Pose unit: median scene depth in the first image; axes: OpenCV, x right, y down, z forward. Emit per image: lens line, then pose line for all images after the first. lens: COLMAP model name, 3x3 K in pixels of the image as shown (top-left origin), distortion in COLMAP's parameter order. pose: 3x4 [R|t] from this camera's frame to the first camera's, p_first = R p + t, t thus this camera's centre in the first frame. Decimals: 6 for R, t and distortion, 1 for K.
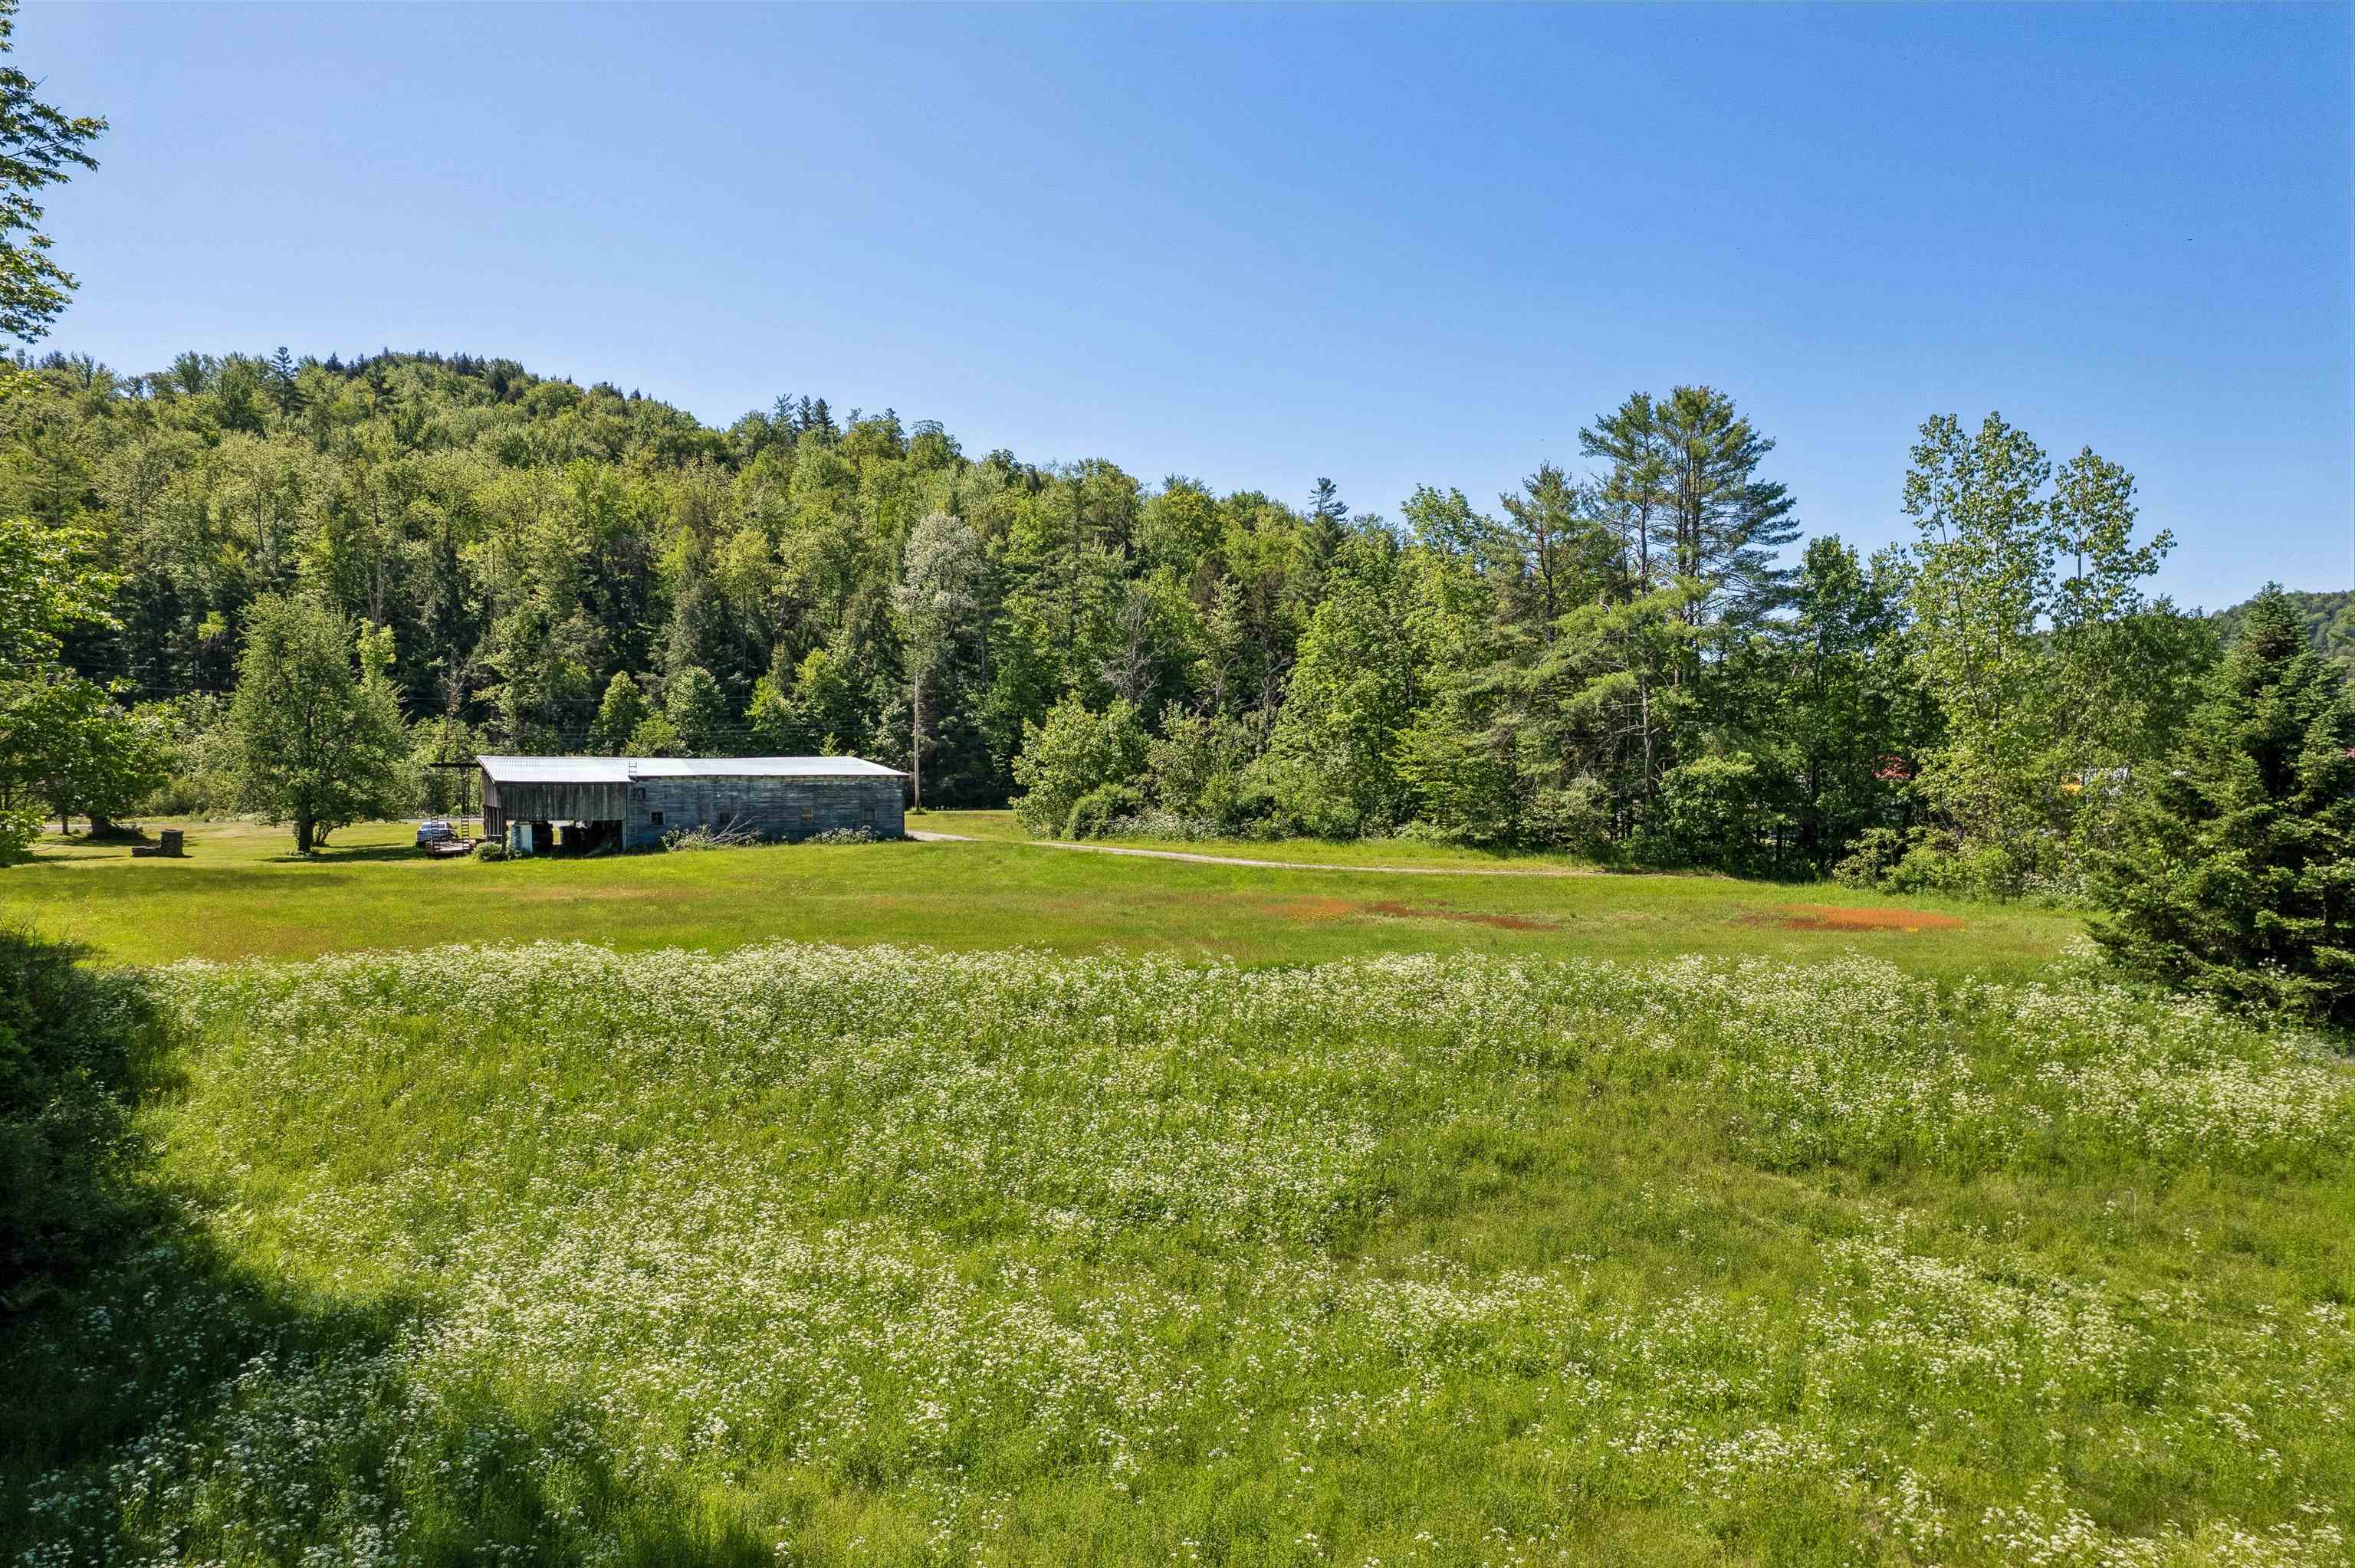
lens RADIAL K [[1548.0, 0, 1176.7], [0, 1548.0, 784.9], [0, 0, 1]] dist [0.001661, 0.002226]
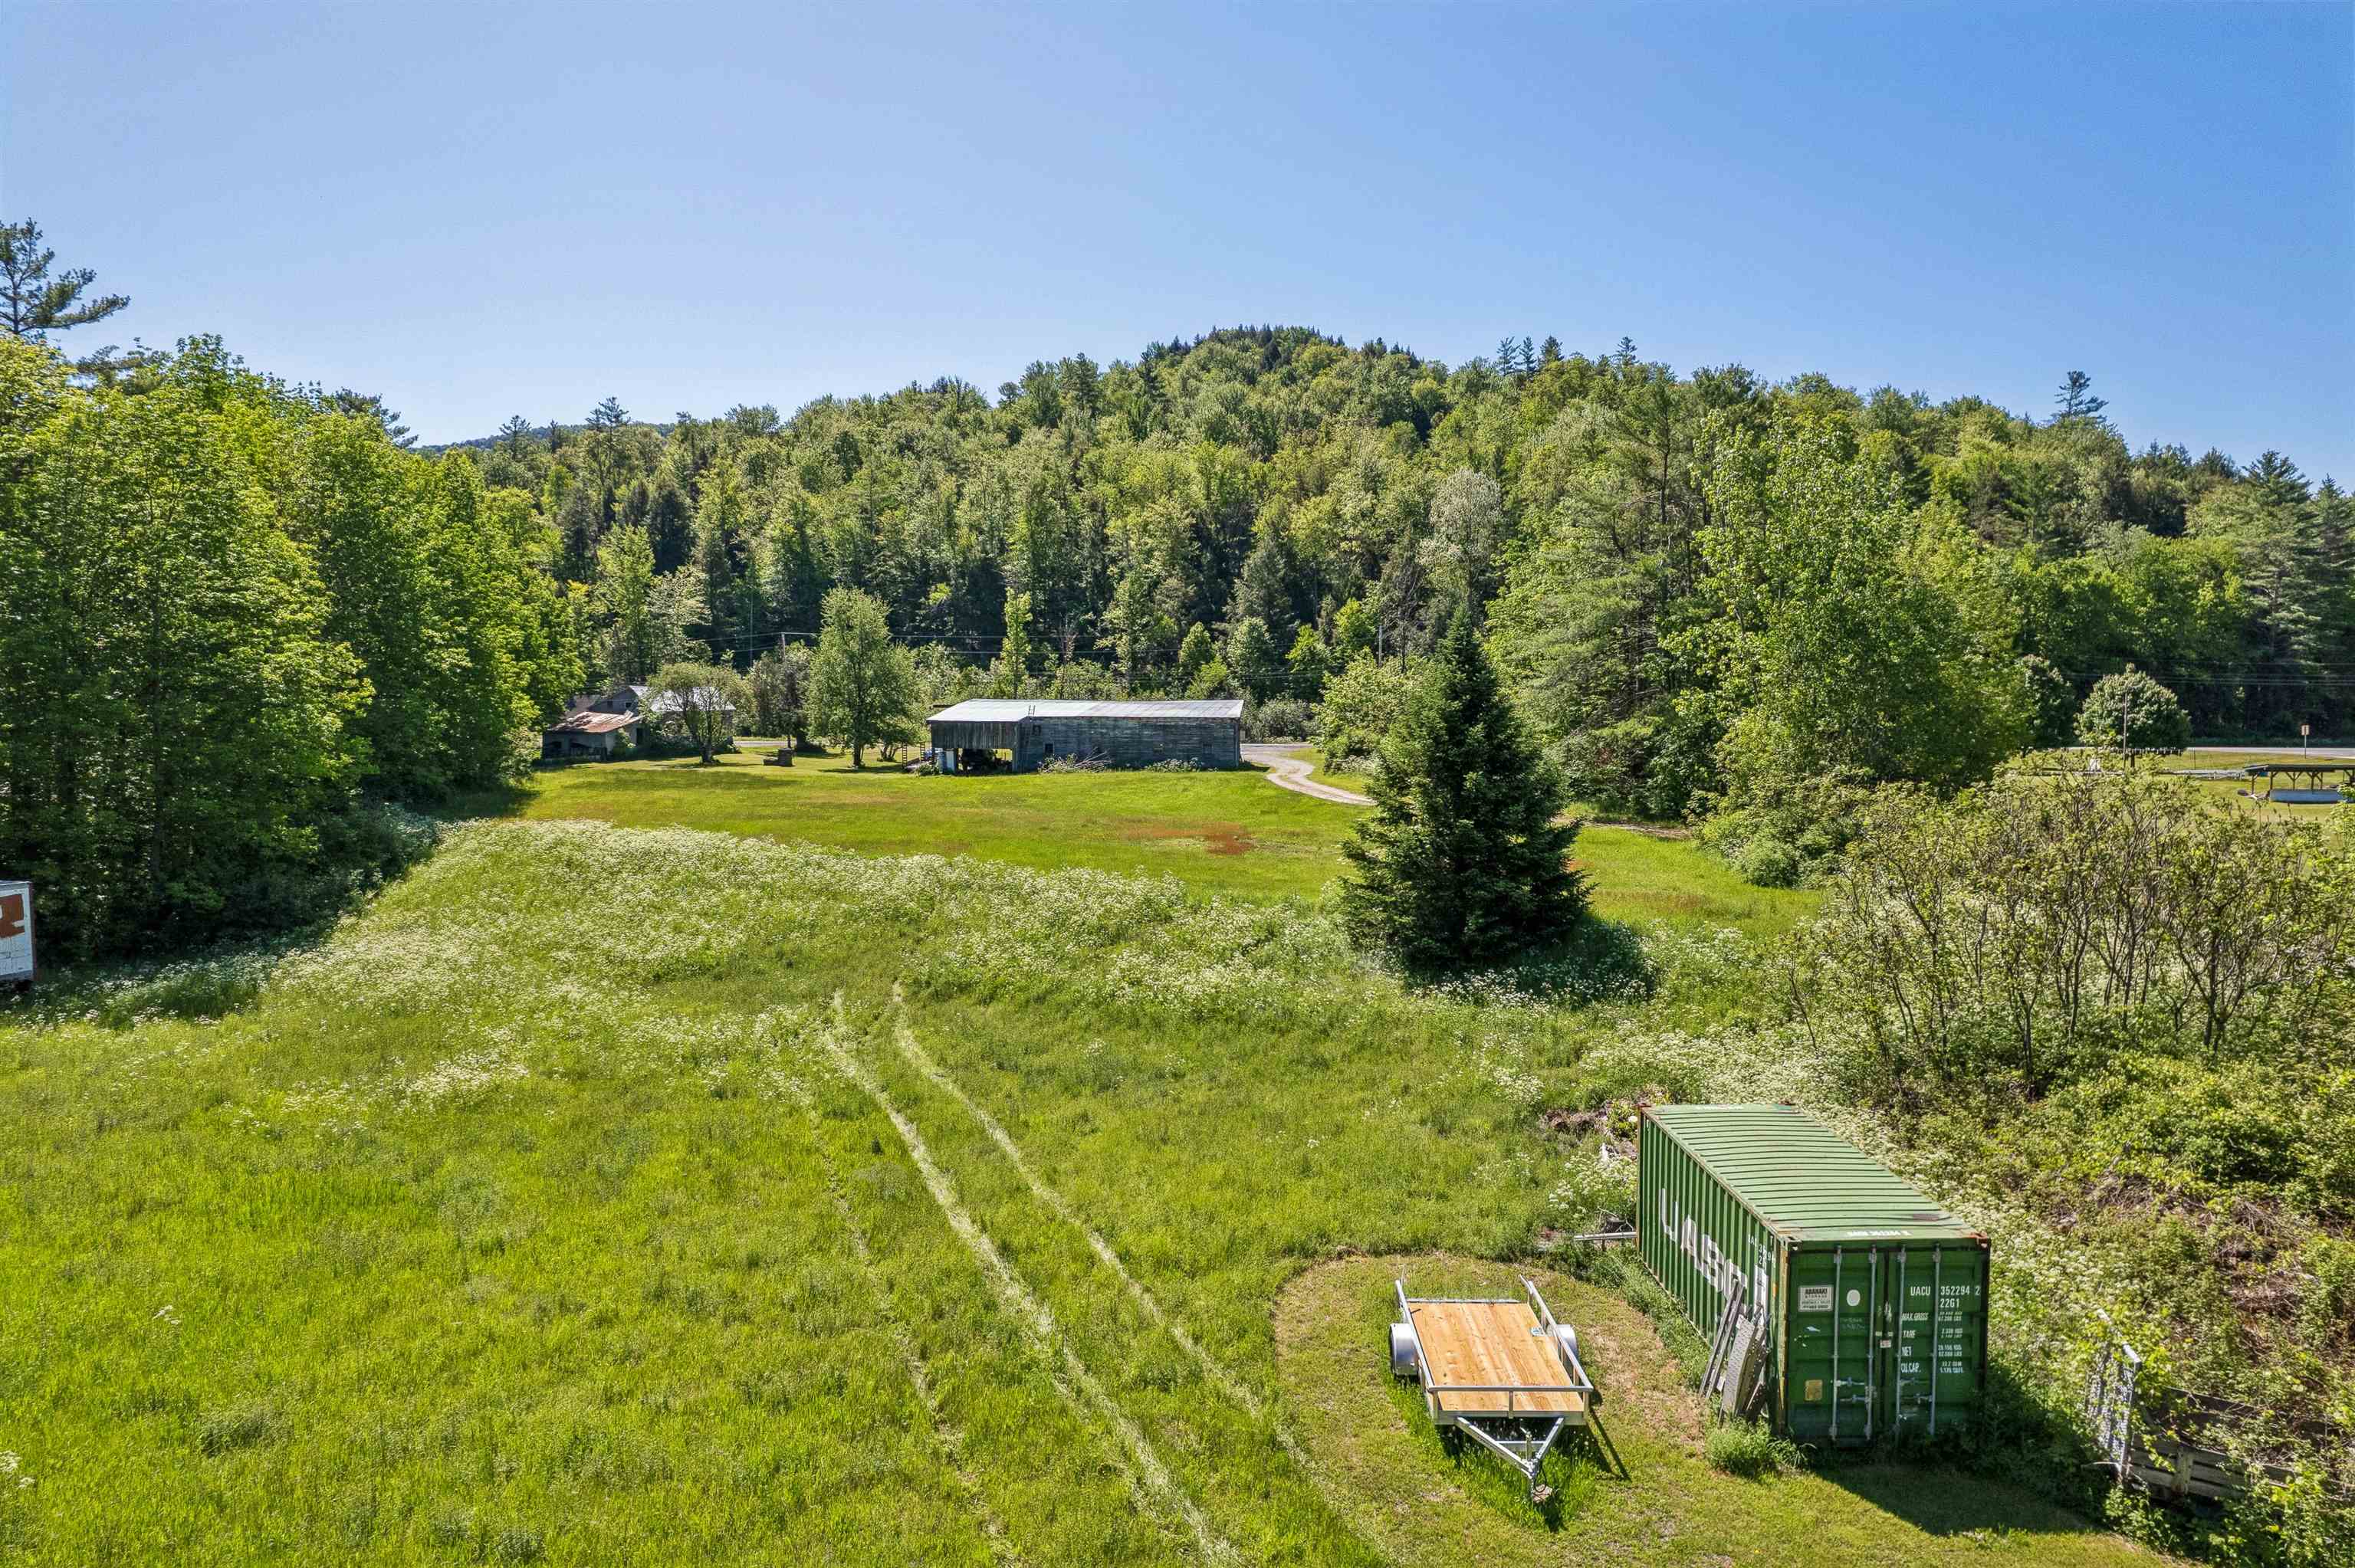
lens RADIAL K [[1548.0, 0, 1180.4], [0, 1548.0, 780.0], [0, 0, 1]] dist [0.001661, 0.002226]
pose [[0.855219, 0.036289, -0.516994, 0.260081], [-0.011352, 0.998618, 0.051317, -0.011979], [0.518142, -0.038018, 0.854449, -0.050307]]
